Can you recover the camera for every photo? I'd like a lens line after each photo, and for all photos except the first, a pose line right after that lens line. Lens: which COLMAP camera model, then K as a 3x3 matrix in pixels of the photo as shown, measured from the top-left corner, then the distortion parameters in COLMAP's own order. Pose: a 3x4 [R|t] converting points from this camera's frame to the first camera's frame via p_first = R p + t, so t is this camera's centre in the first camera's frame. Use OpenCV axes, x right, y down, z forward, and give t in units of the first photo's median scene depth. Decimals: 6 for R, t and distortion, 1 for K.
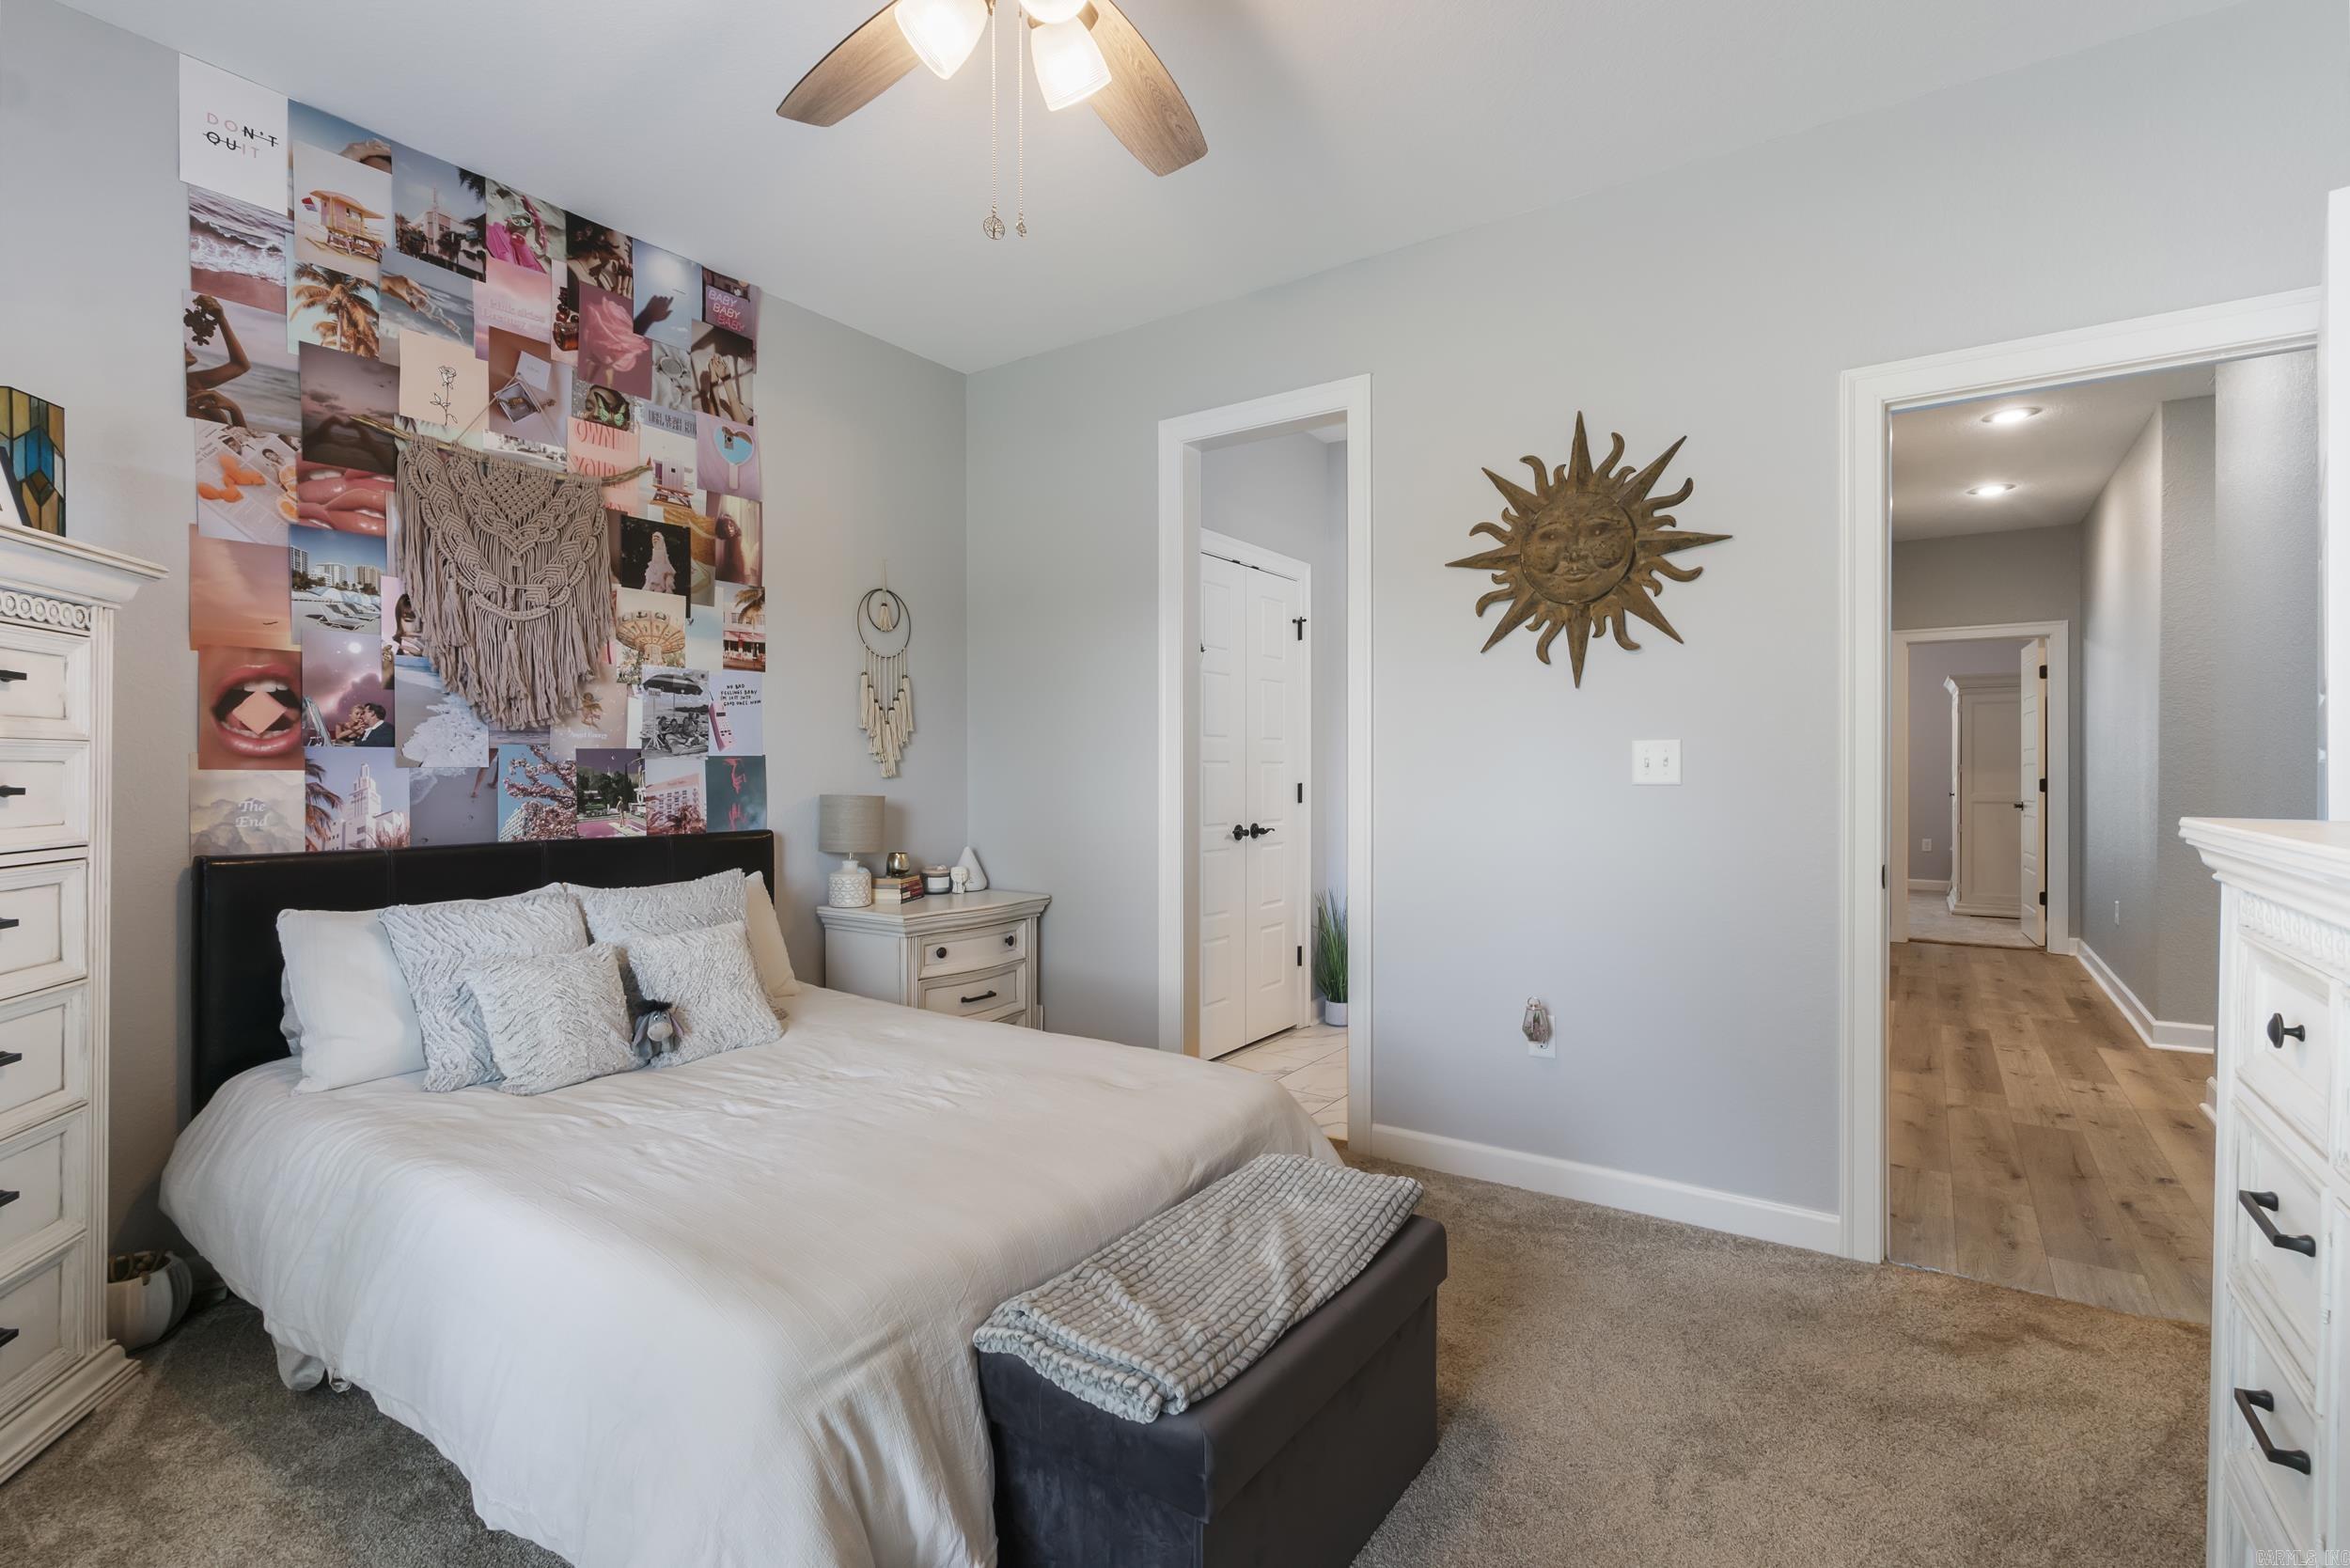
lens RADIAL K [[1092.6, 0, 1163.8], [0, 1092.6, 773.7], [0, 0, 1]] dist [-0.005833, -0.000526]
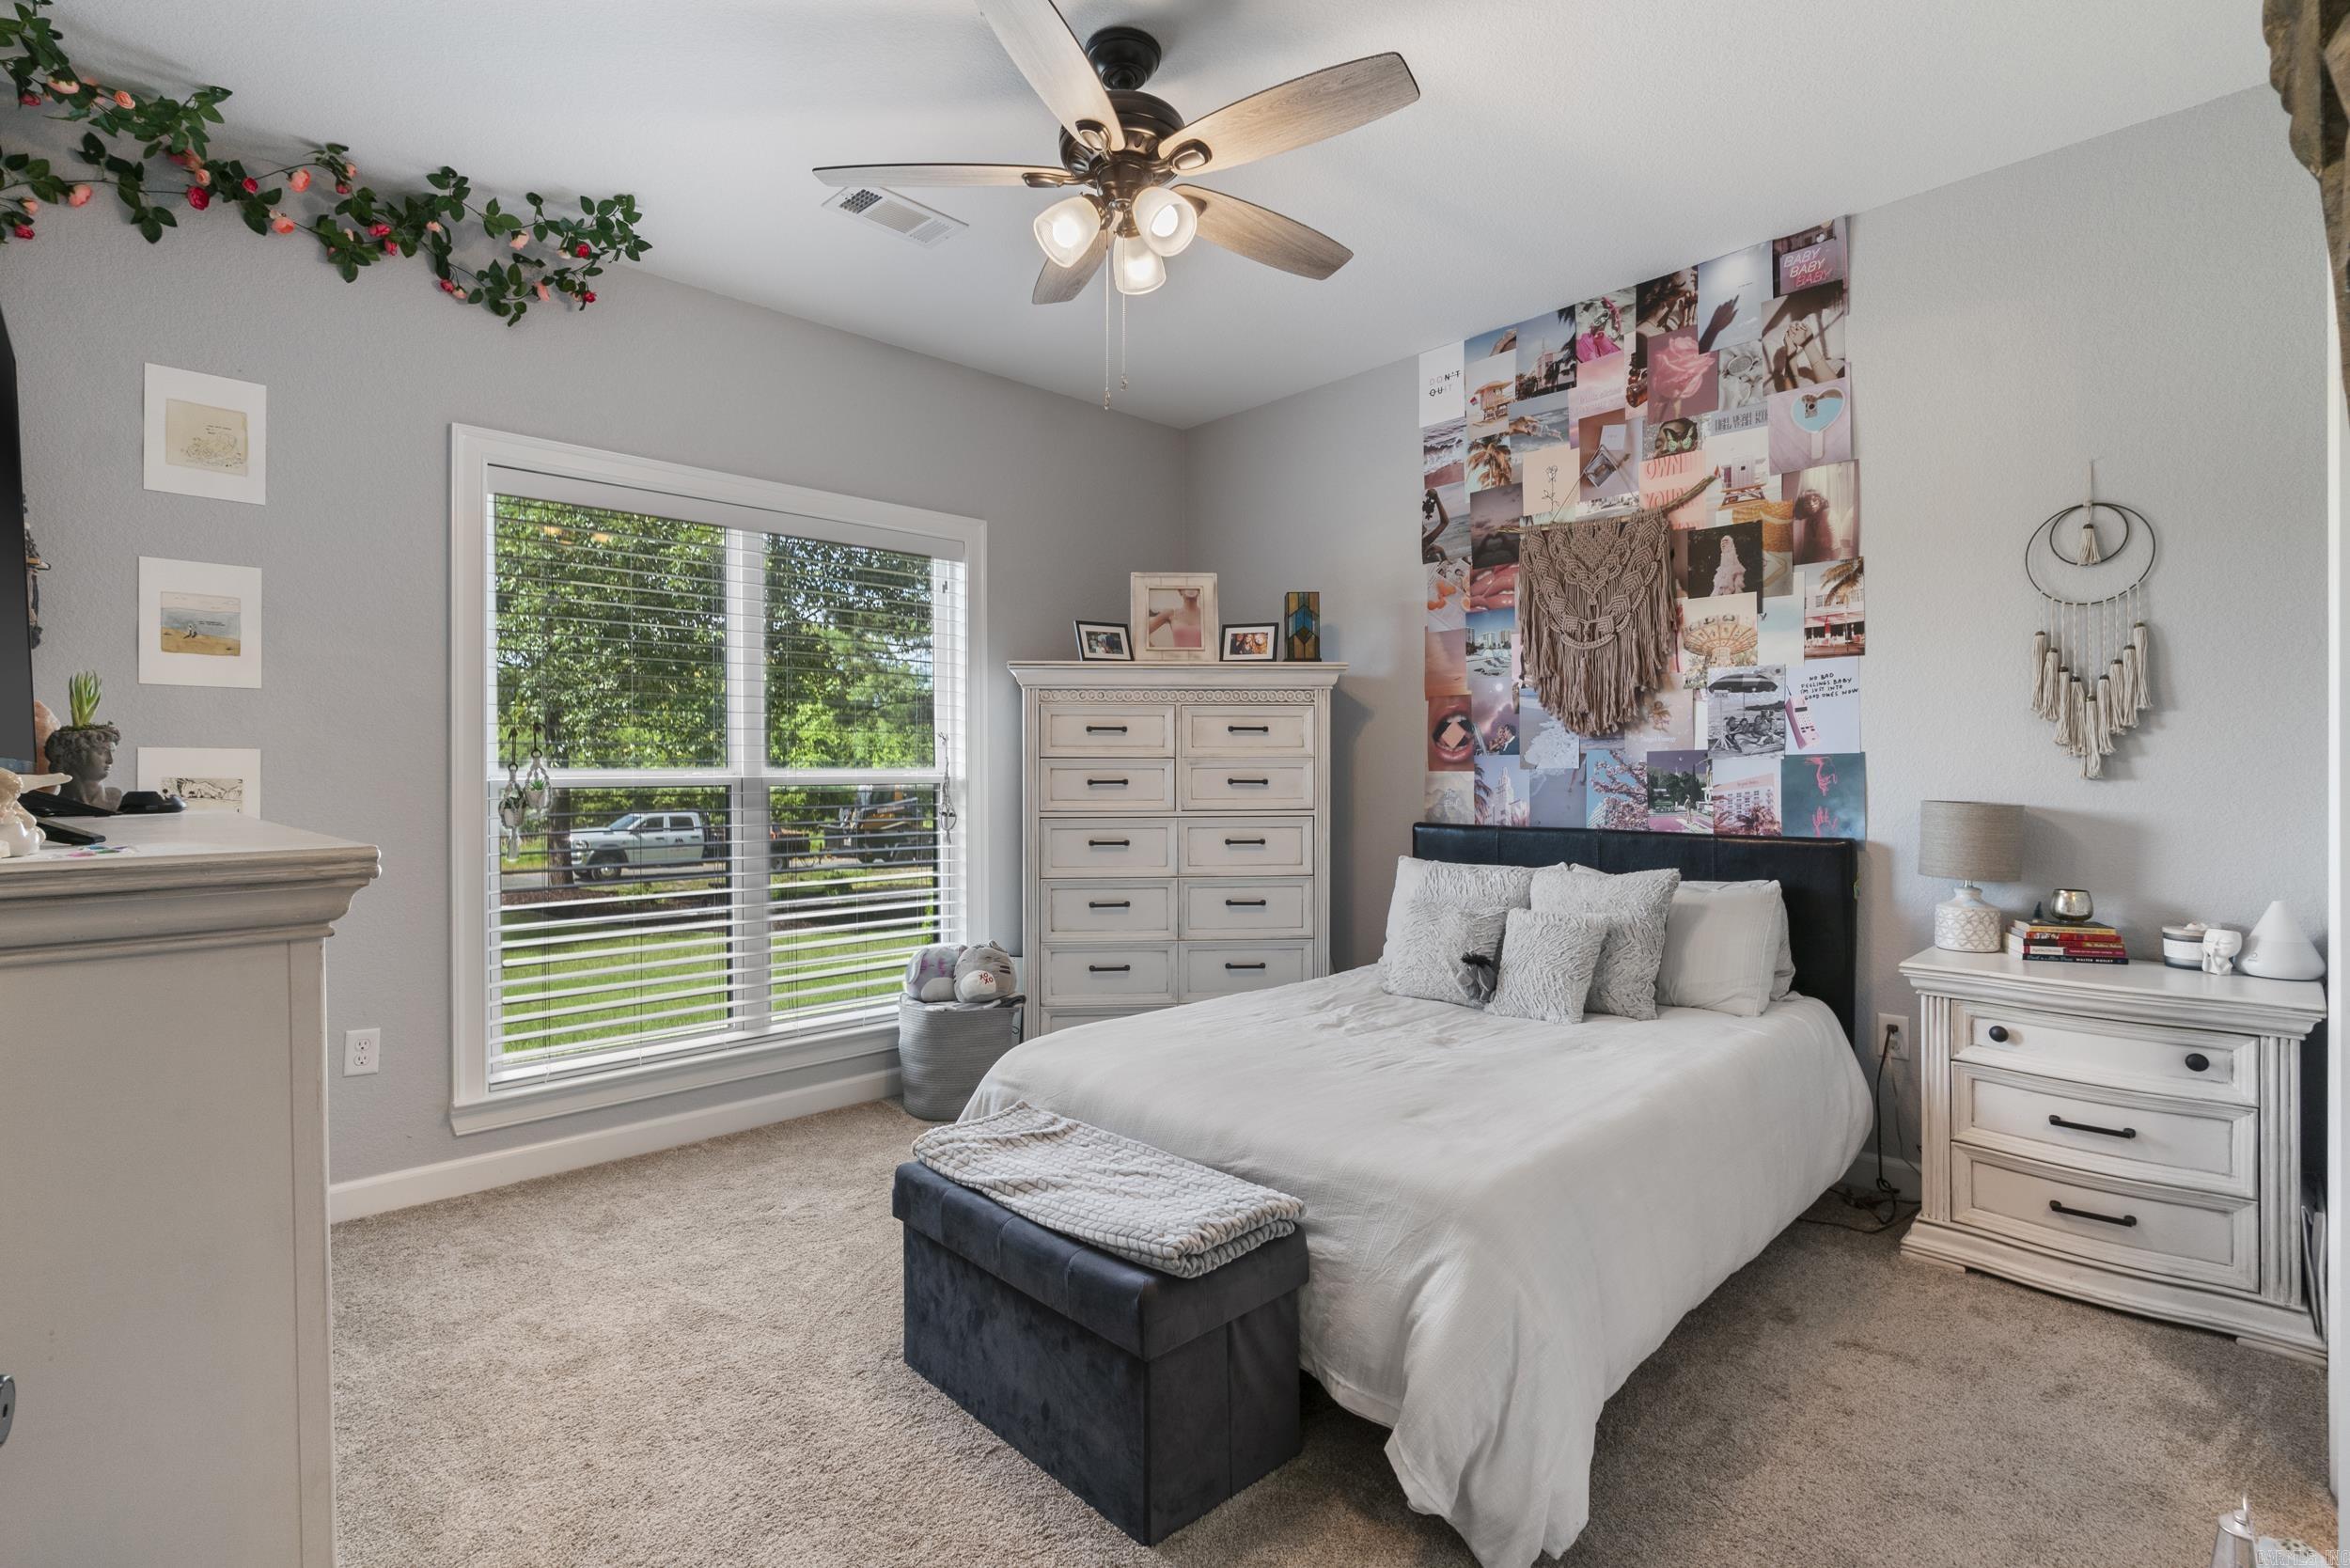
lens RADIAL K [[1092.6, 0, 1165.0], [0, 1092.6, 779.5], [0, 0, 1]] dist [-0.005833, -0.000526]
pose [[-0.193315, 0.004285, -0.981127, 0.683818], [-0.001529, 0.999988, 0.004668, 0.001611], [0.981136, 0.002403, -0.193306, 0.738564]]
